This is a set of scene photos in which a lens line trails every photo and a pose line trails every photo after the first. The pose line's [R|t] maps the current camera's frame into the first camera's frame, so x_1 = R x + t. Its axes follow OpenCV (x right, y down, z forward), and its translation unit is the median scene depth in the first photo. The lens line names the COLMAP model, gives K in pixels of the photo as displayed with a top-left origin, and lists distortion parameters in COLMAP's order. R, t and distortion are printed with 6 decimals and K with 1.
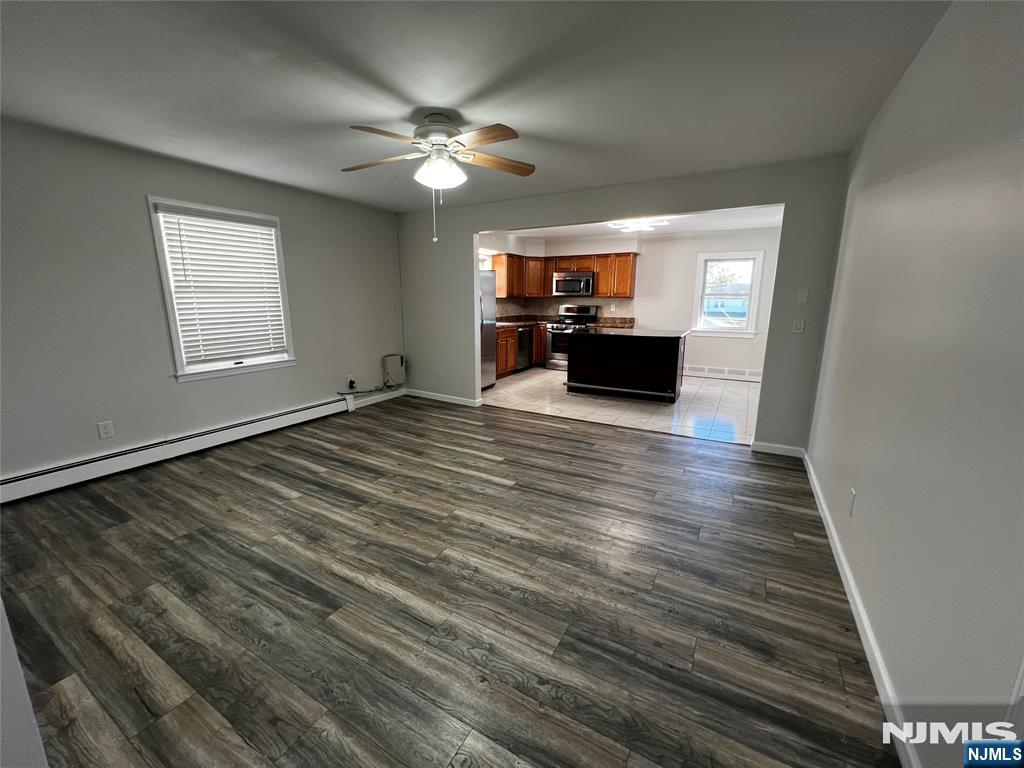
lens RADIAL K [[411.3, 0, 509.9], [0, 411.3, 382.8], [0, 0, 1]] dist [0.001653, 0.000192]
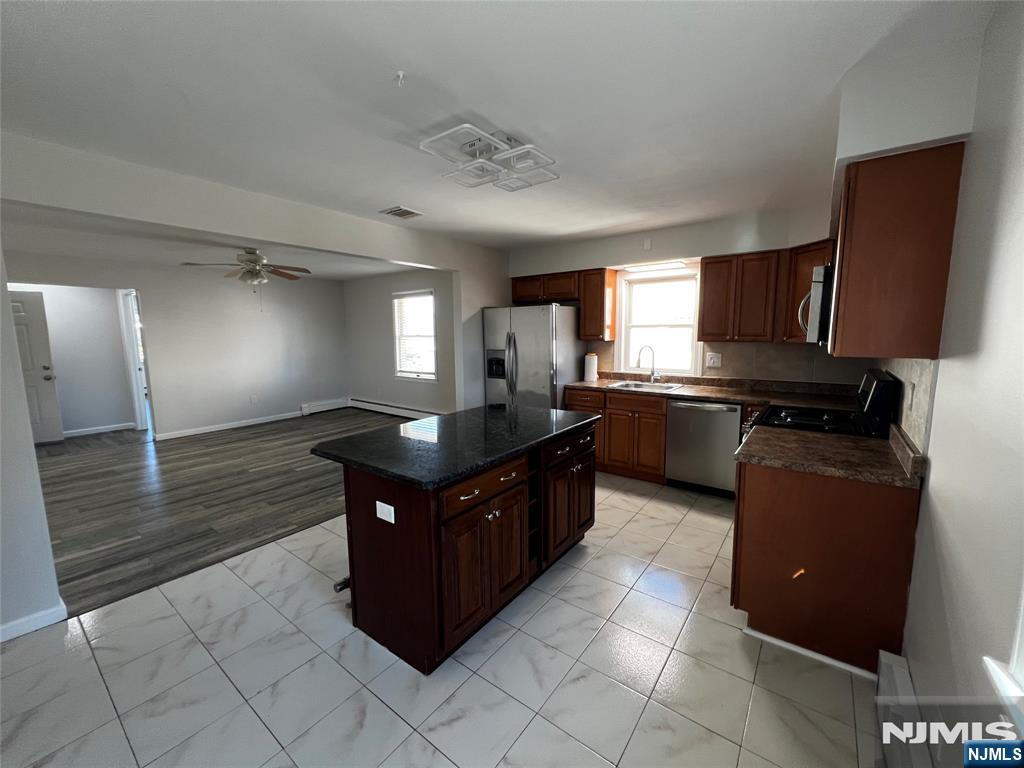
lens RADIAL K [[411.3, 0, 509.4], [0, 411.3, 382.7], [0, 0, 1]] dist [0.001653, 0.000192]
pose [[-0.121843, 0.126611, -0.984441, 0.731602], [-0.192908, 0.969897, 0.148617, -0.255758], [0.973622, 0.208015, -0.093751, 1.118665]]
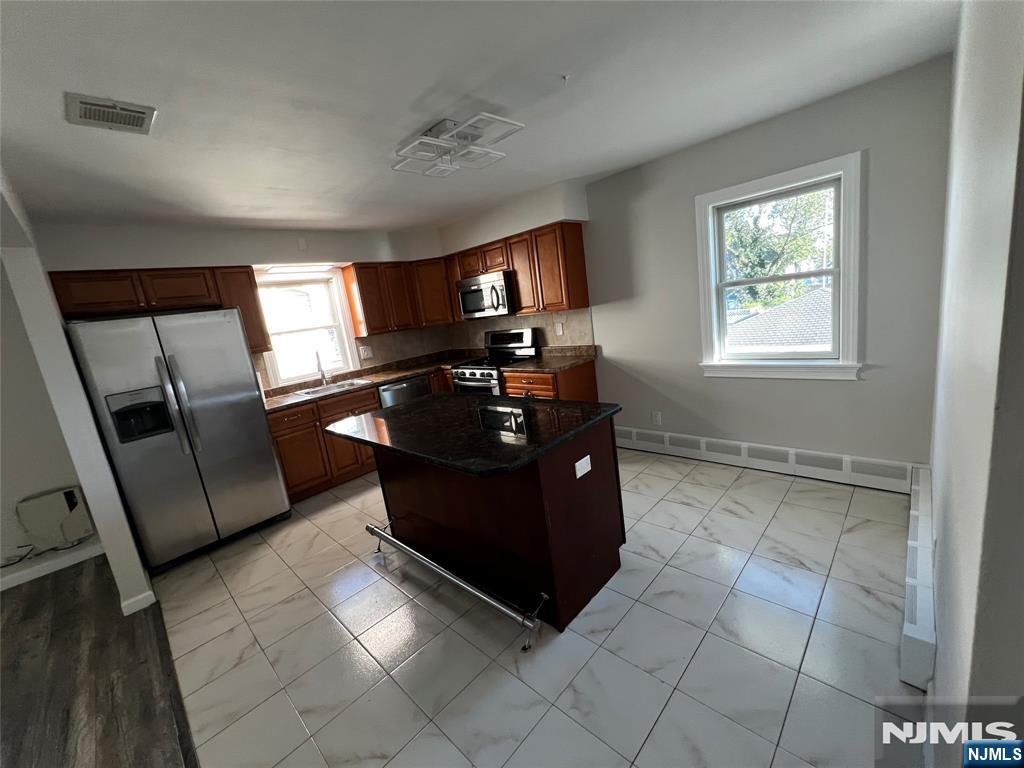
lens RADIAL K [[411.3, 0, 511.4], [0, 411.3, 382.9], [0, 0, 1]] dist [0.001653, 0.000192]
pose [[0.960865, -0.083012, -0.264287, 0.488267], [0.083531, 0.996462, -0.009294, -0.166610], [0.264124, -0.013146, 0.964399, 0.685178]]
